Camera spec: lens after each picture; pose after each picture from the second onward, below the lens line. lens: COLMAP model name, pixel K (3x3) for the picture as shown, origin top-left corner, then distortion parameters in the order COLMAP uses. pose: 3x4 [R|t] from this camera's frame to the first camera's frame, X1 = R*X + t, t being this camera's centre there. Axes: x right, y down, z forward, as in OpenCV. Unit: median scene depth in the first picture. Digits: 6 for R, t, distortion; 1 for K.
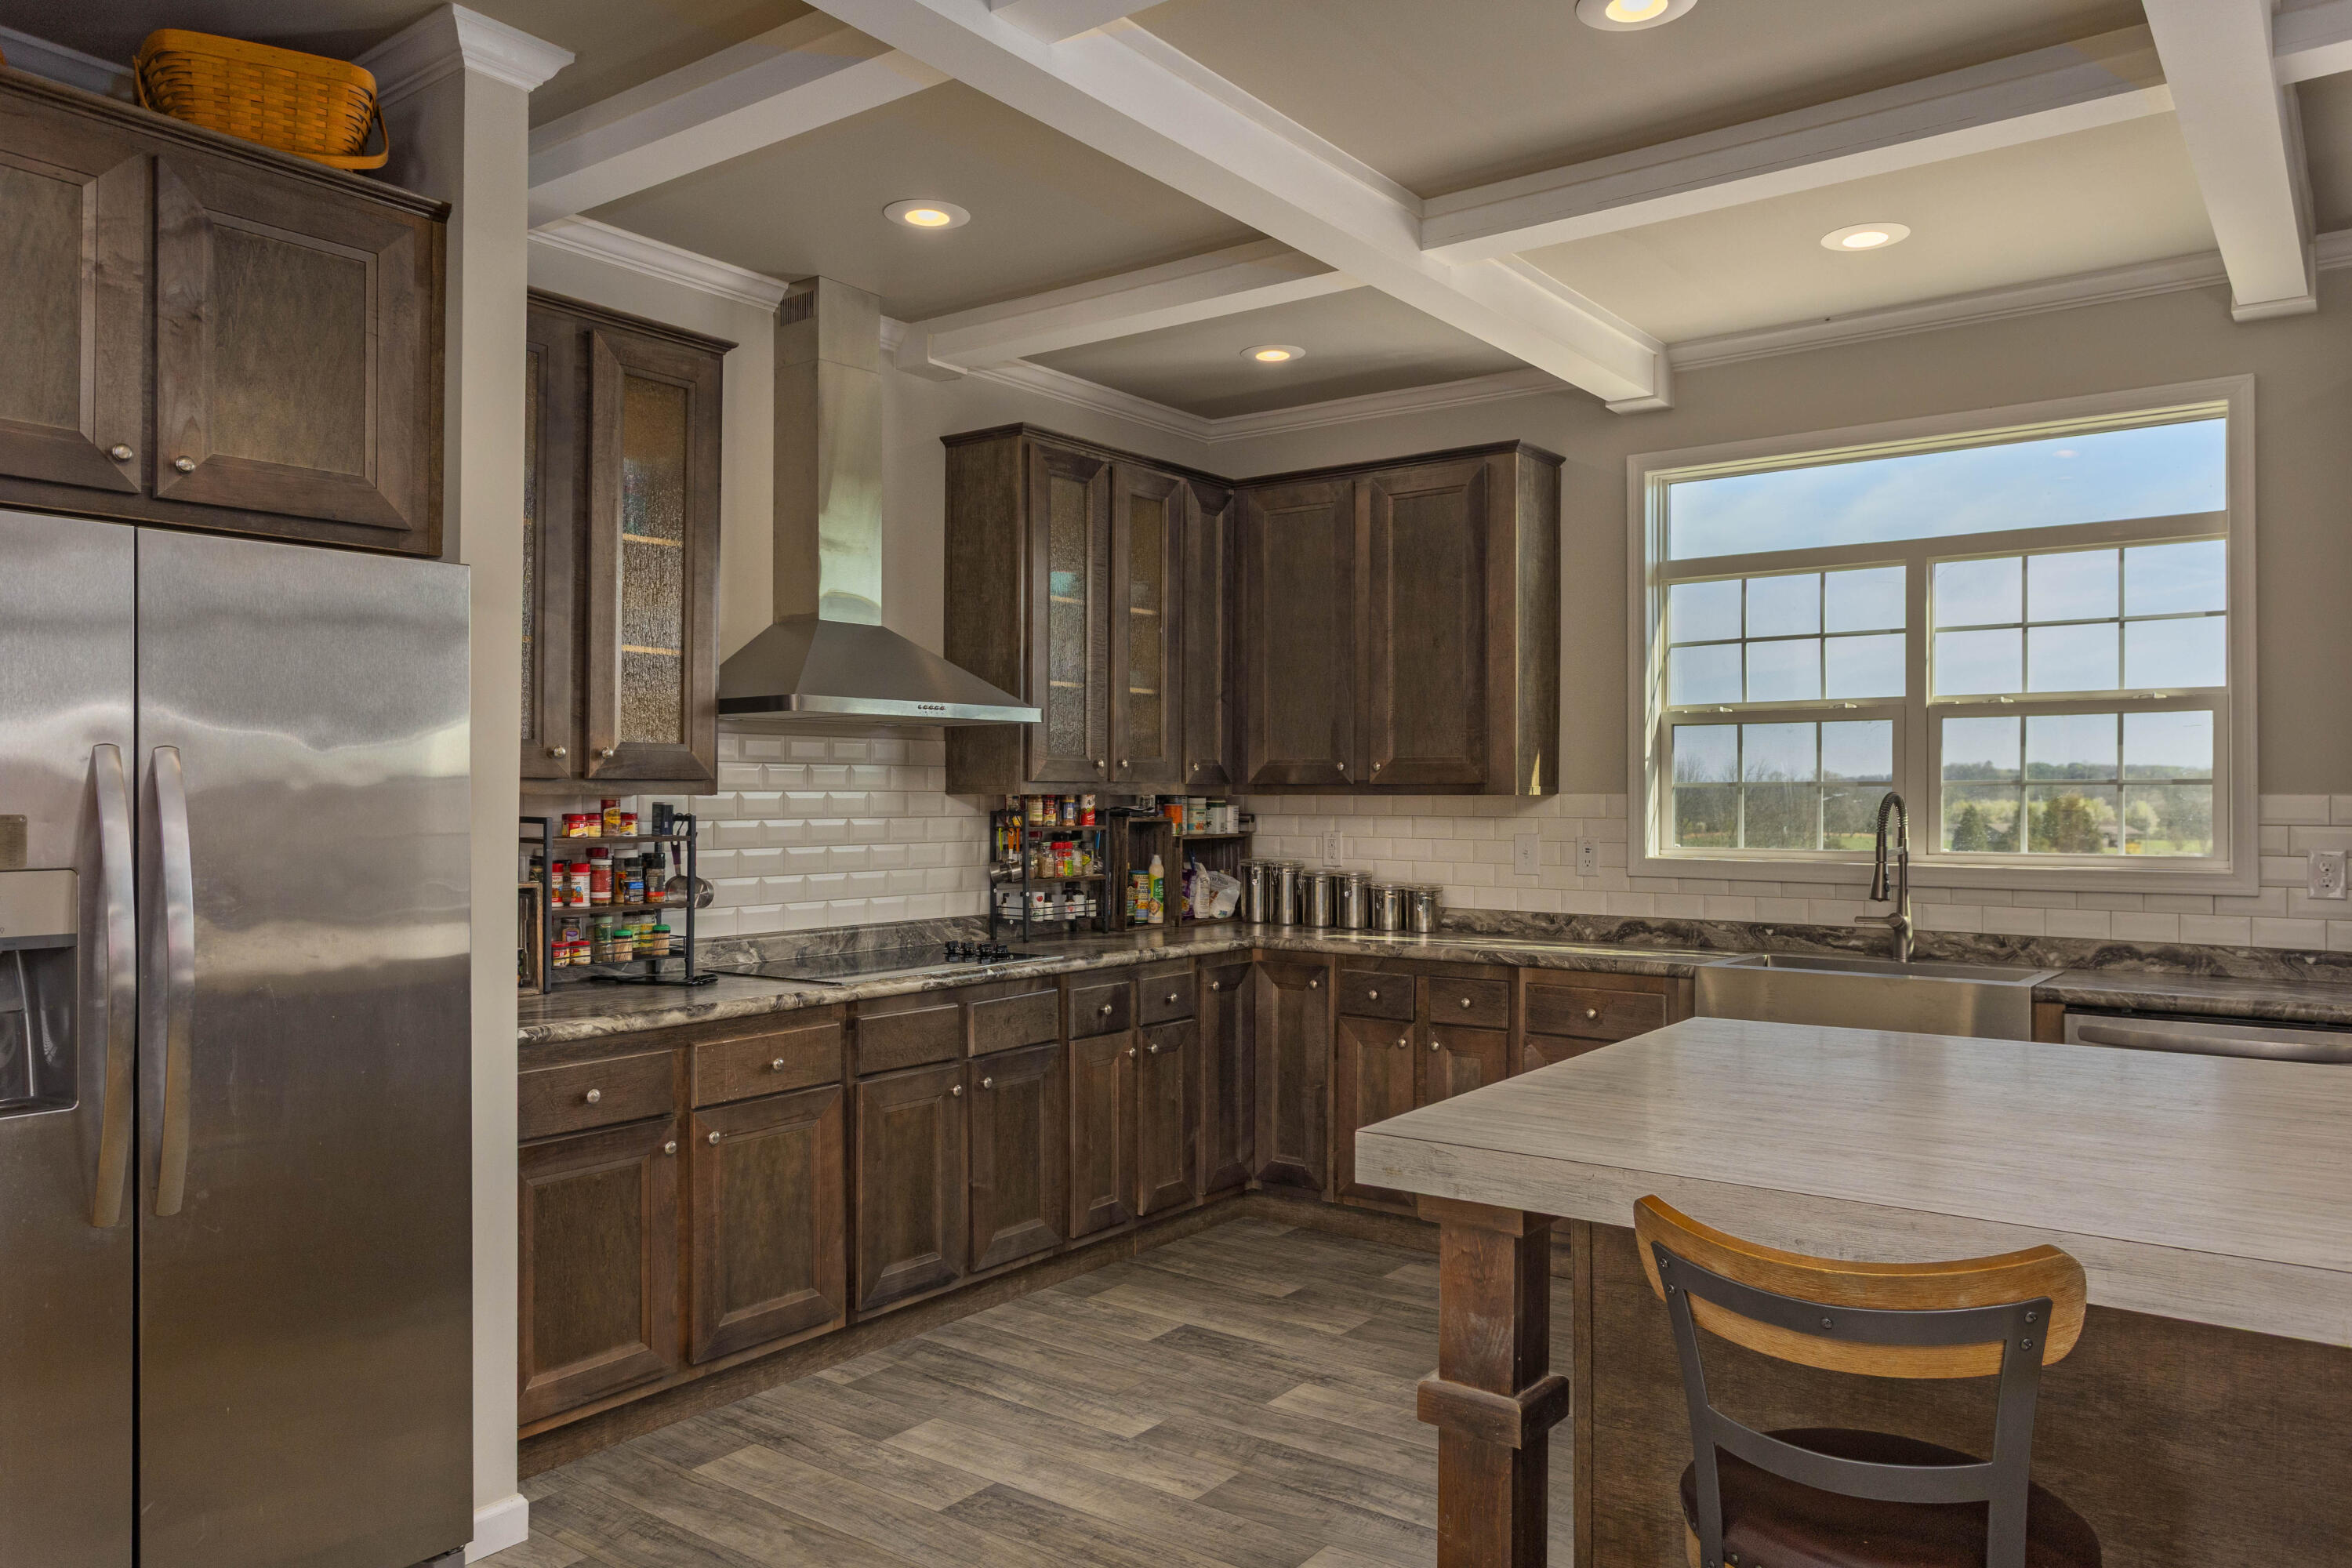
lens RADIAL K [[1604.1, 0, 1176.0], [0, 1604.1, 784.0], [0, 0, 1]] dist [0.003002, 0.002100]
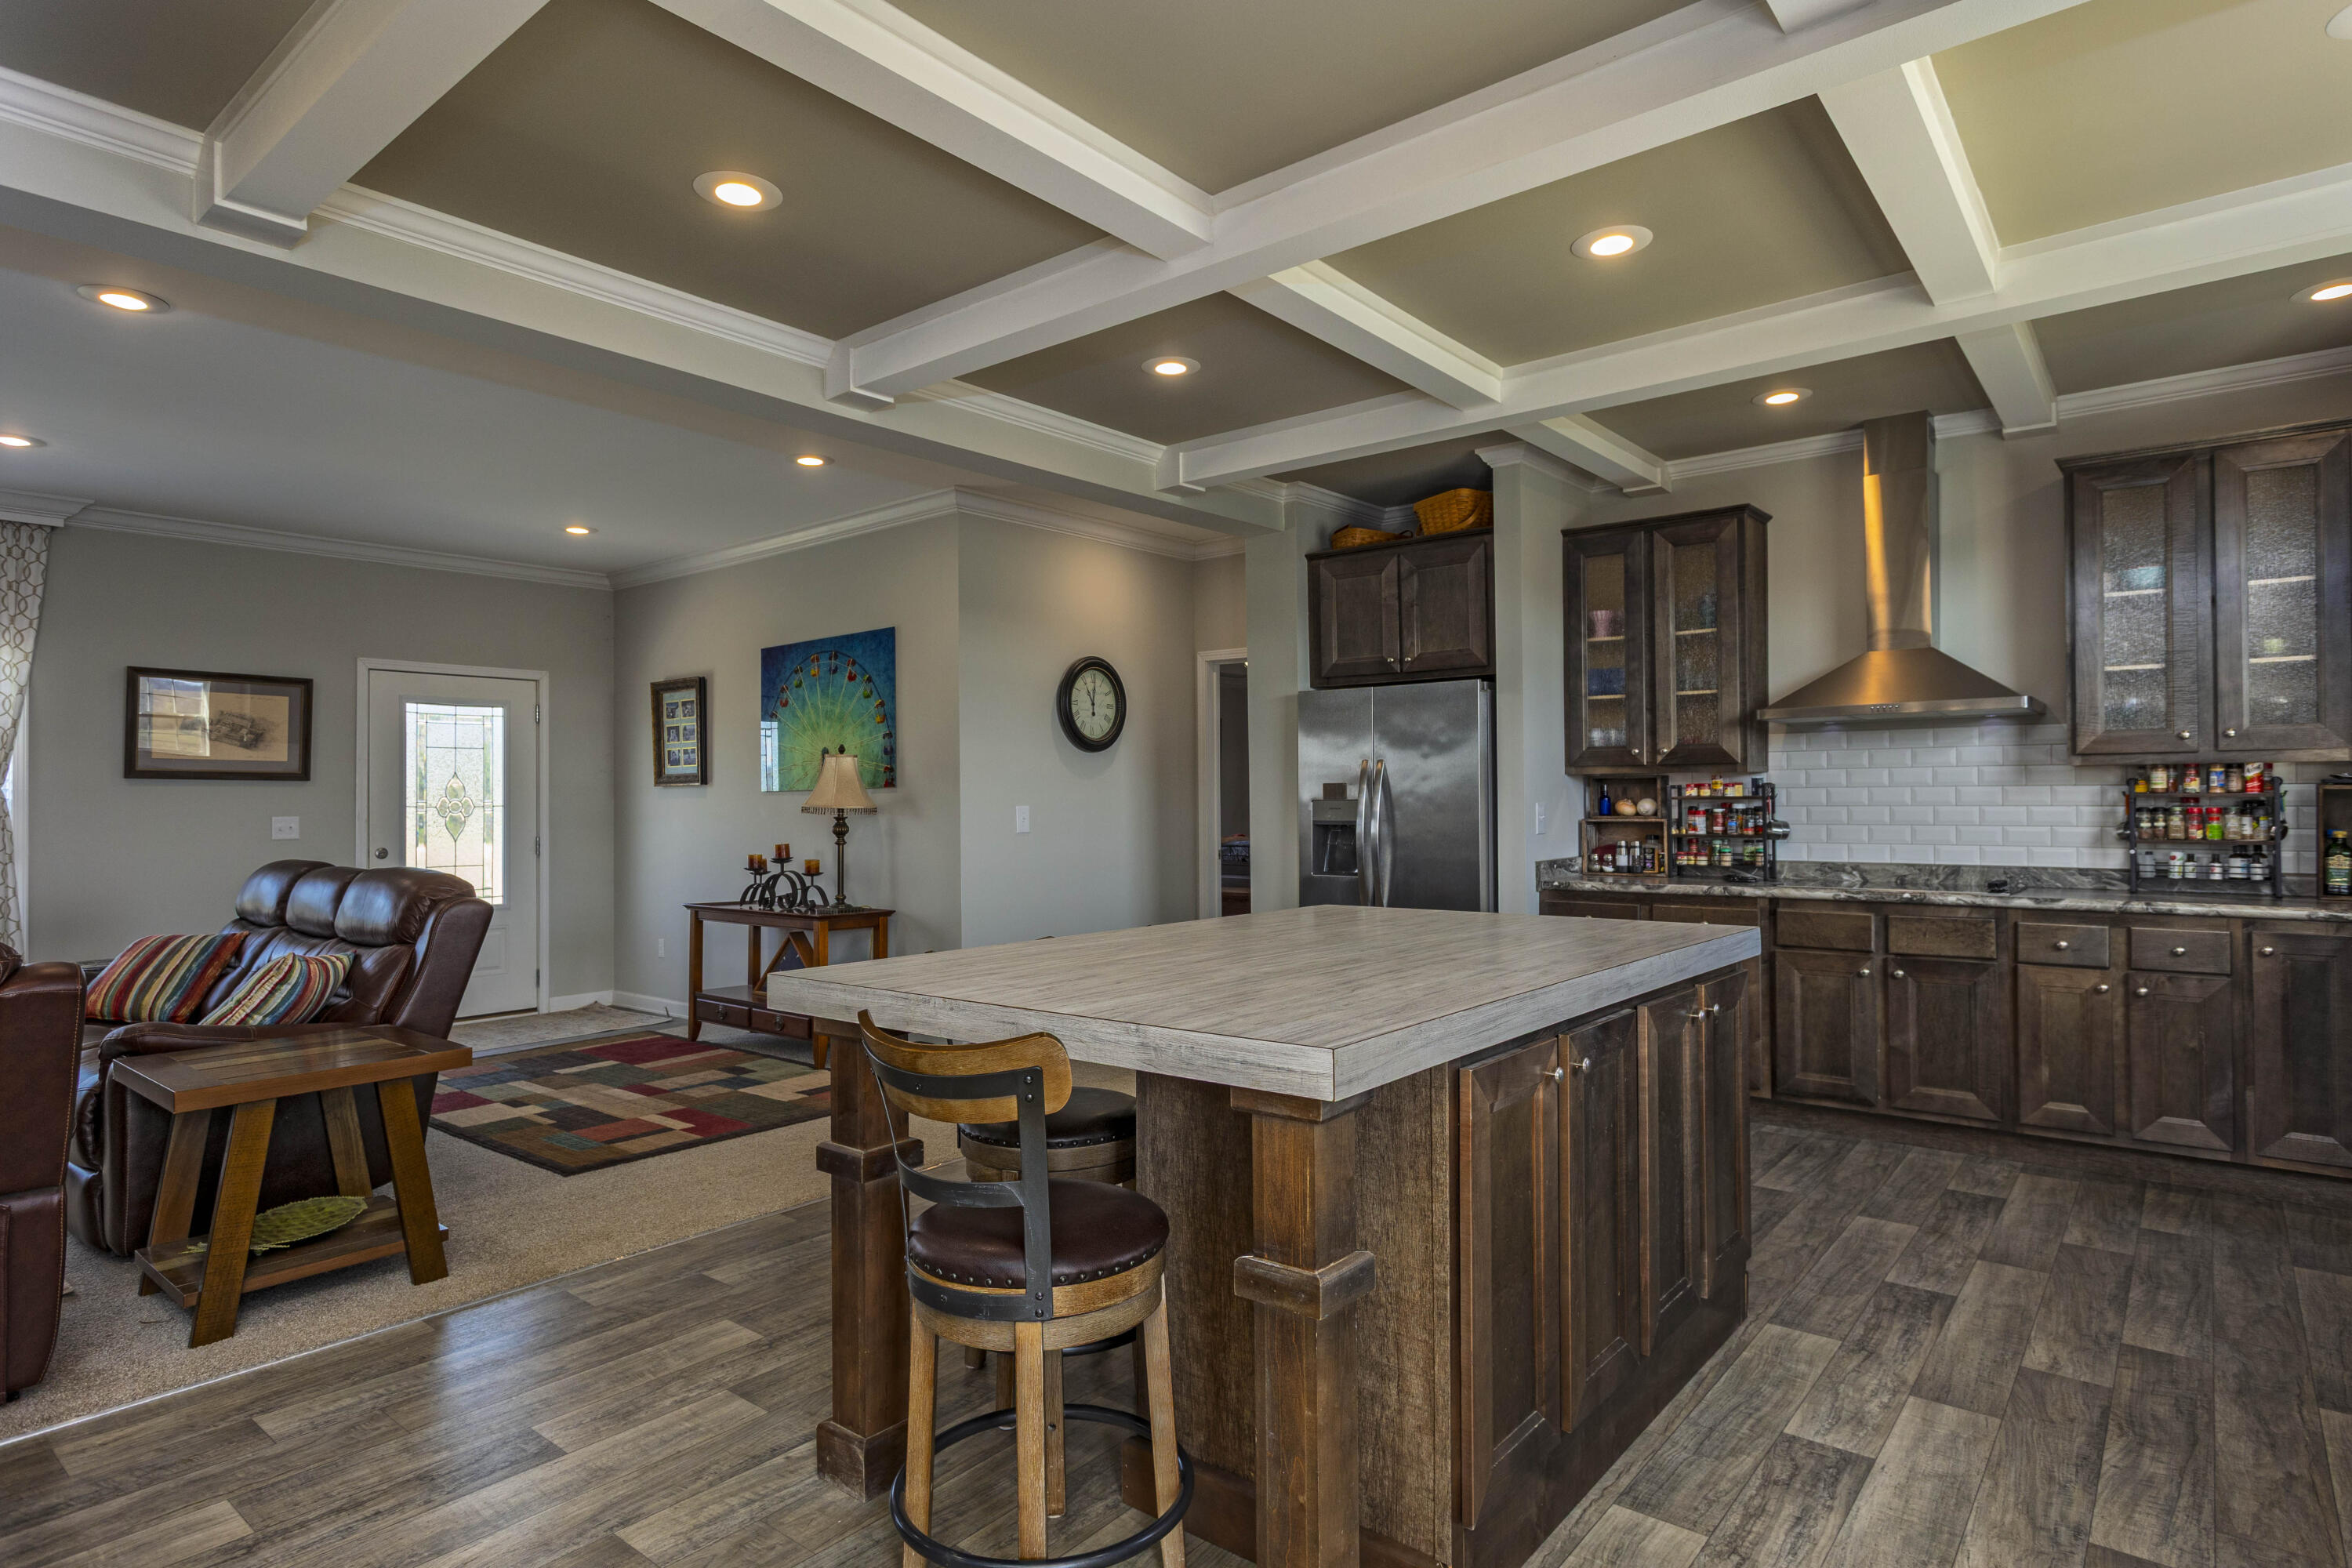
lens RADIAL K [[1252.6, 0, 1176.0], [0, 1252.6, 784.0], [0, 0, 1]] dist [-0.001218, -0.000862]
pose [[-0.041360, -0.011396, -0.999079, 0.929065], [0.014132, 0.999828, -0.011989, 0.023963], [0.999044, -0.014615, -0.041192, 0.393116]]
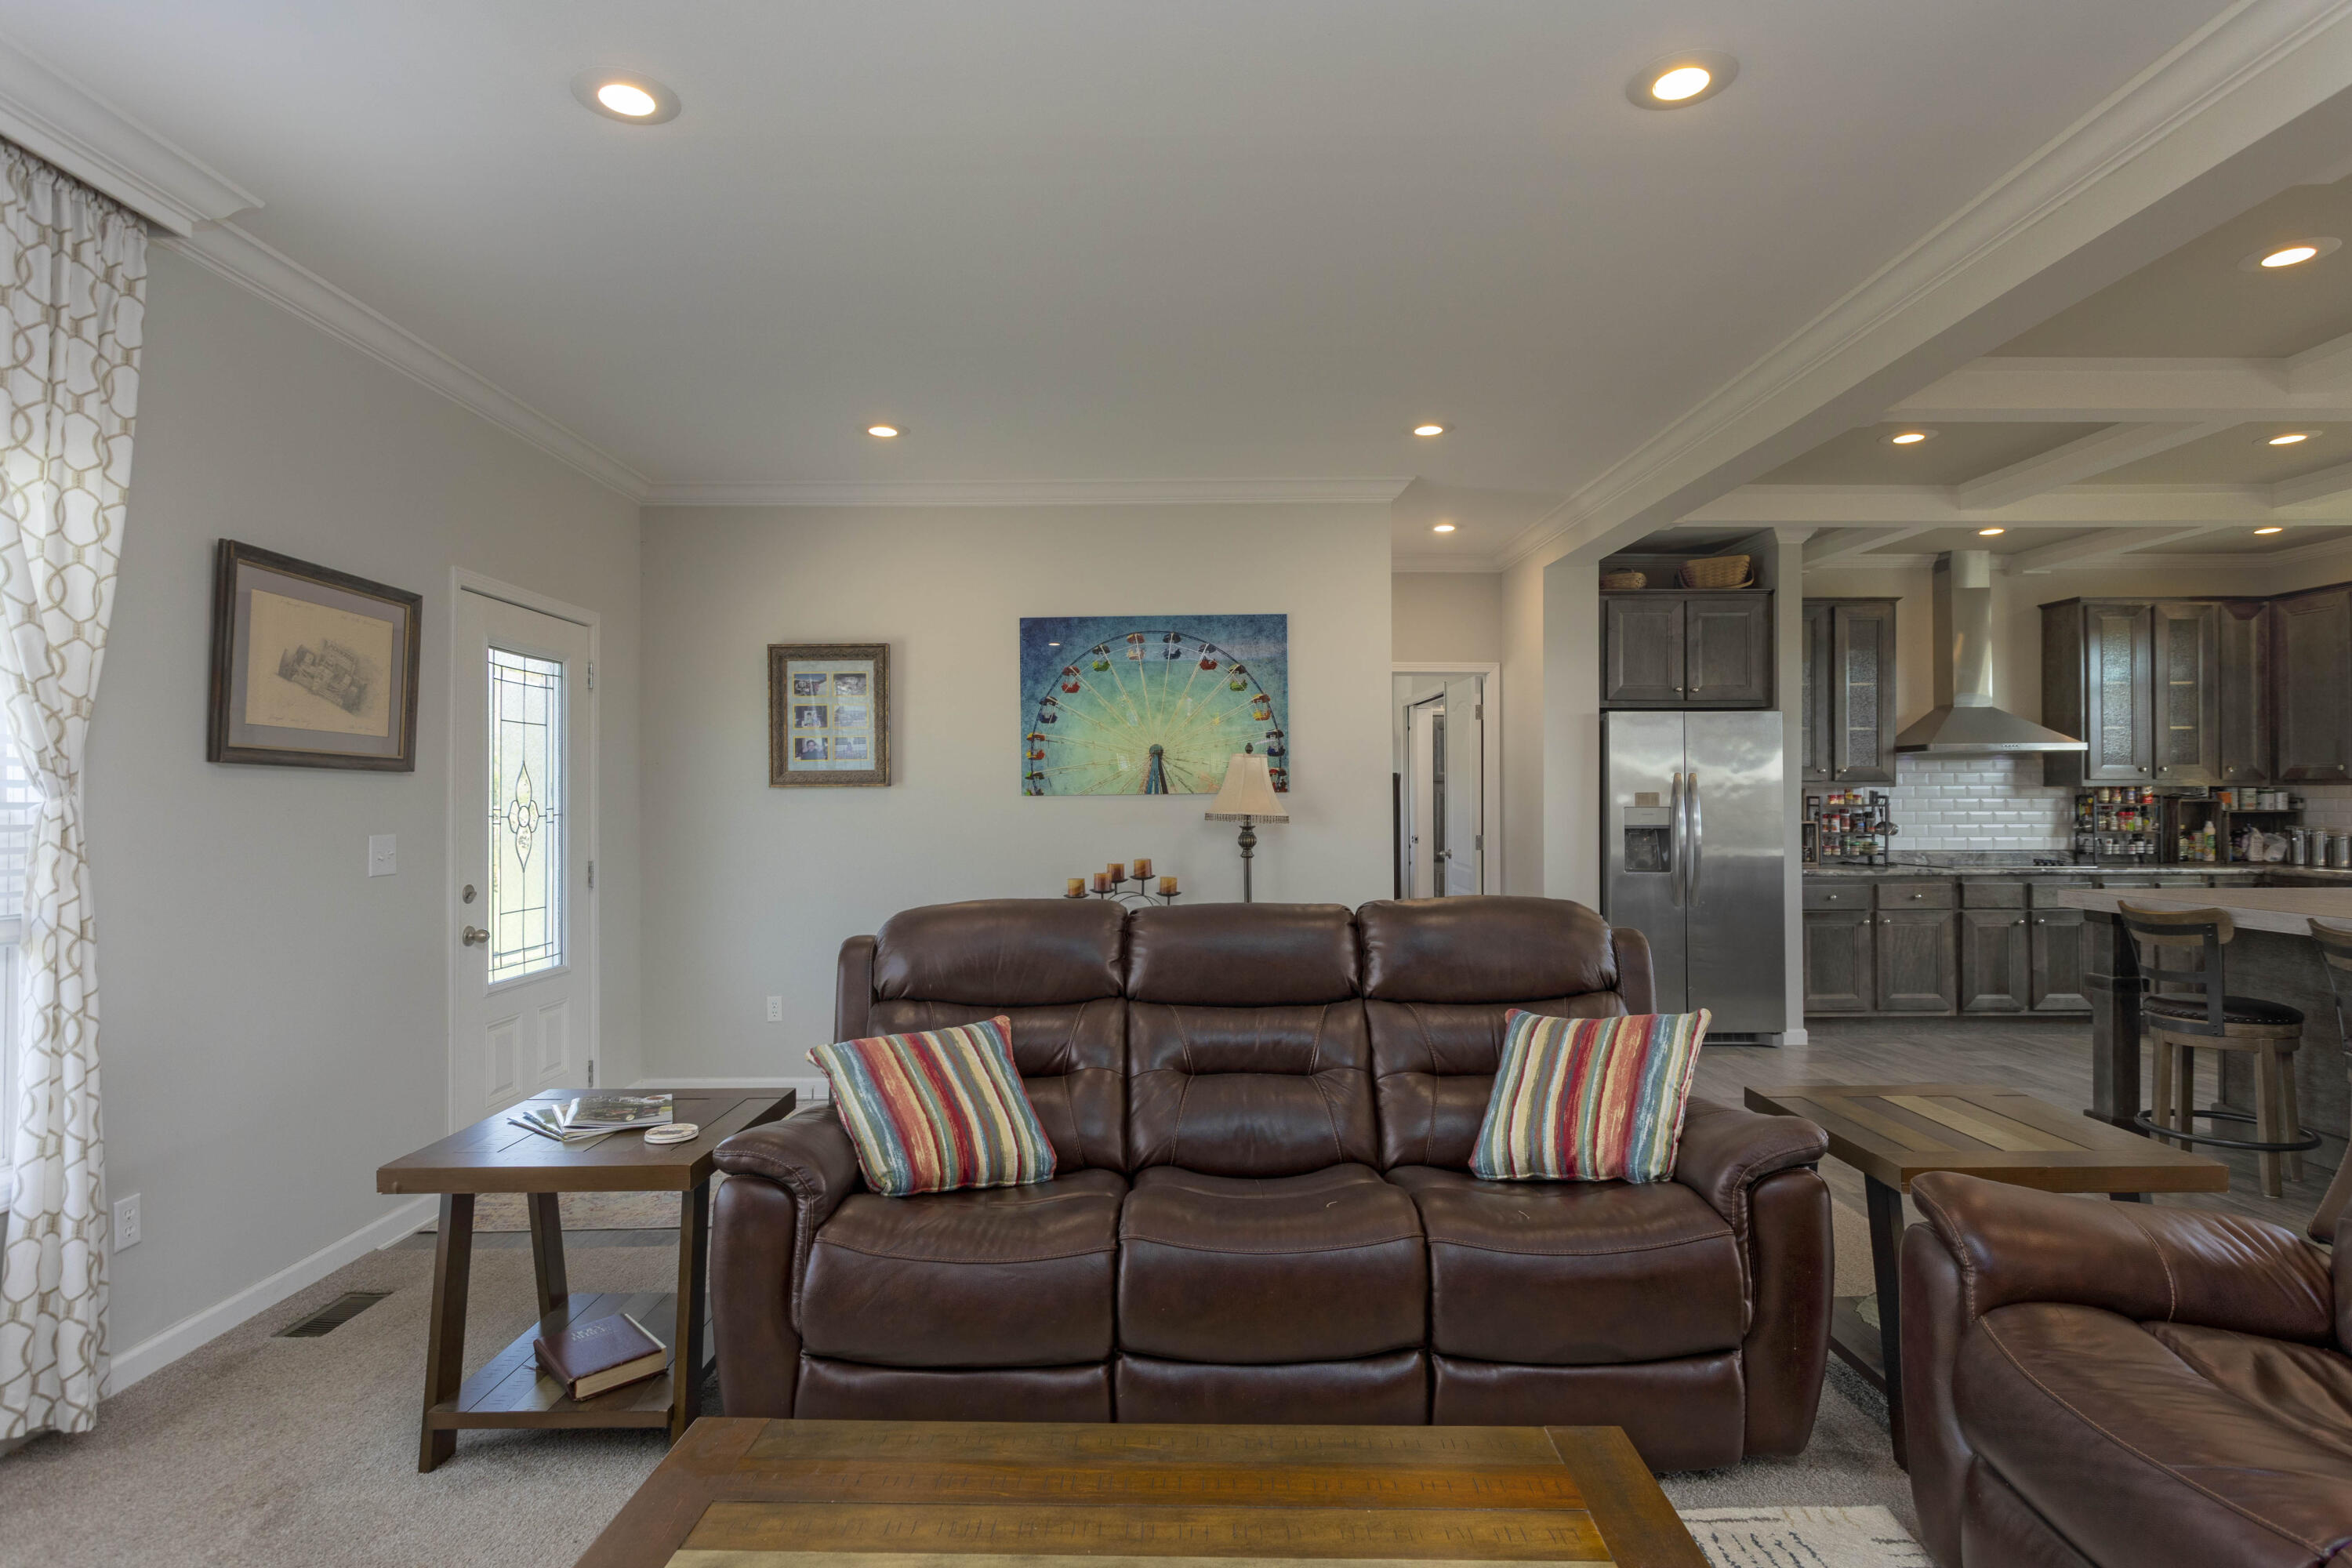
lens RADIAL K [[1224.0, 0, 1176.0], [0, 1224.0, 784.0], [0, 0, 1]] dist [0.000118, 0.002257]
pose [[0.607178, -0.011842, -0.794477, 0.446051], [0.008872, 0.999928, -0.008123, 0.006593], [0.794516, -0.002117, 0.607239, -0.835386]]
